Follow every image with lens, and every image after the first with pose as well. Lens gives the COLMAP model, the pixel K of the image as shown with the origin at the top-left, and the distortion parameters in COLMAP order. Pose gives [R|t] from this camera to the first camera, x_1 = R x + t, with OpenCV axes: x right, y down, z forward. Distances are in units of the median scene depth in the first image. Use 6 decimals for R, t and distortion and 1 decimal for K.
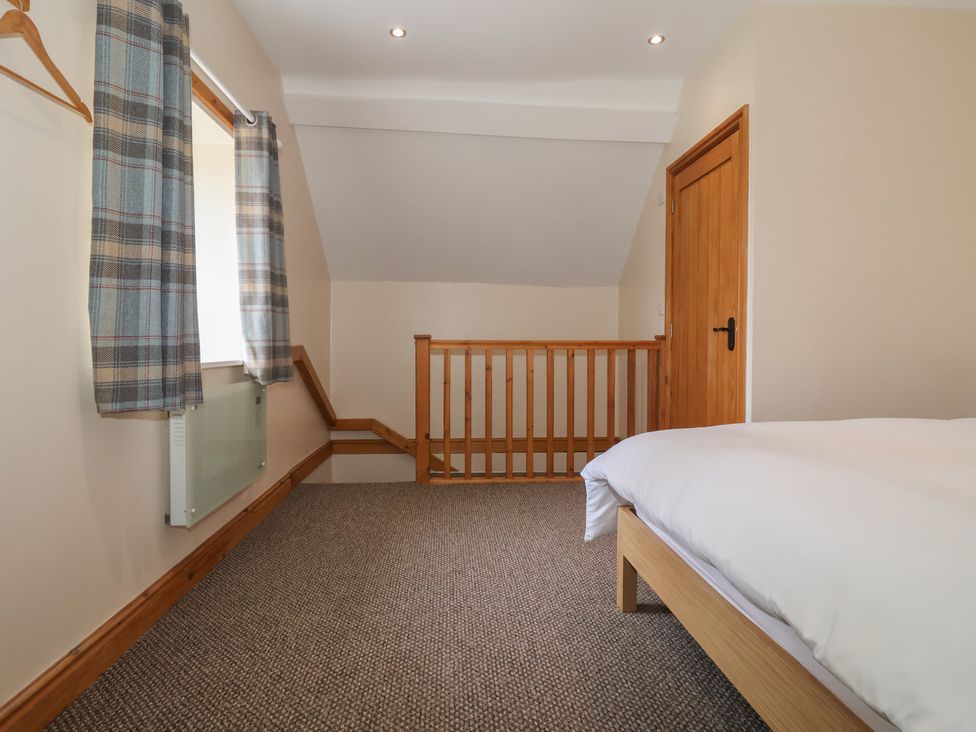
lens RADIAL K [[525.4, 0, 476.9], [0, 525.4, 355.3], [0, 0, 1]] dist [0.001645, -0.014808]
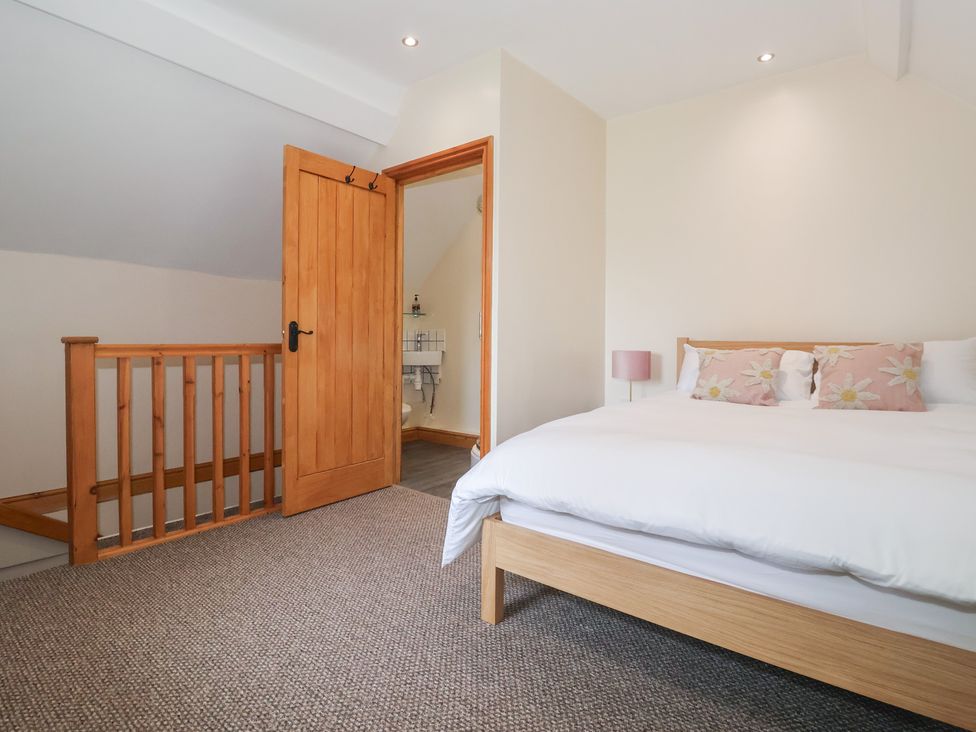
lens RADIAL K [[521.7, 0, 477.4], [0, 521.7, 349.7], [0, 0, 1]] dist [0.005078, -0.017550]
pose [[0.667162, -0.018833, 0.744674, -0.258087], [0.016591, 0.999808, 0.010421, -0.022175], [-0.744728, 0.005402, 0.667347, 0.202752]]
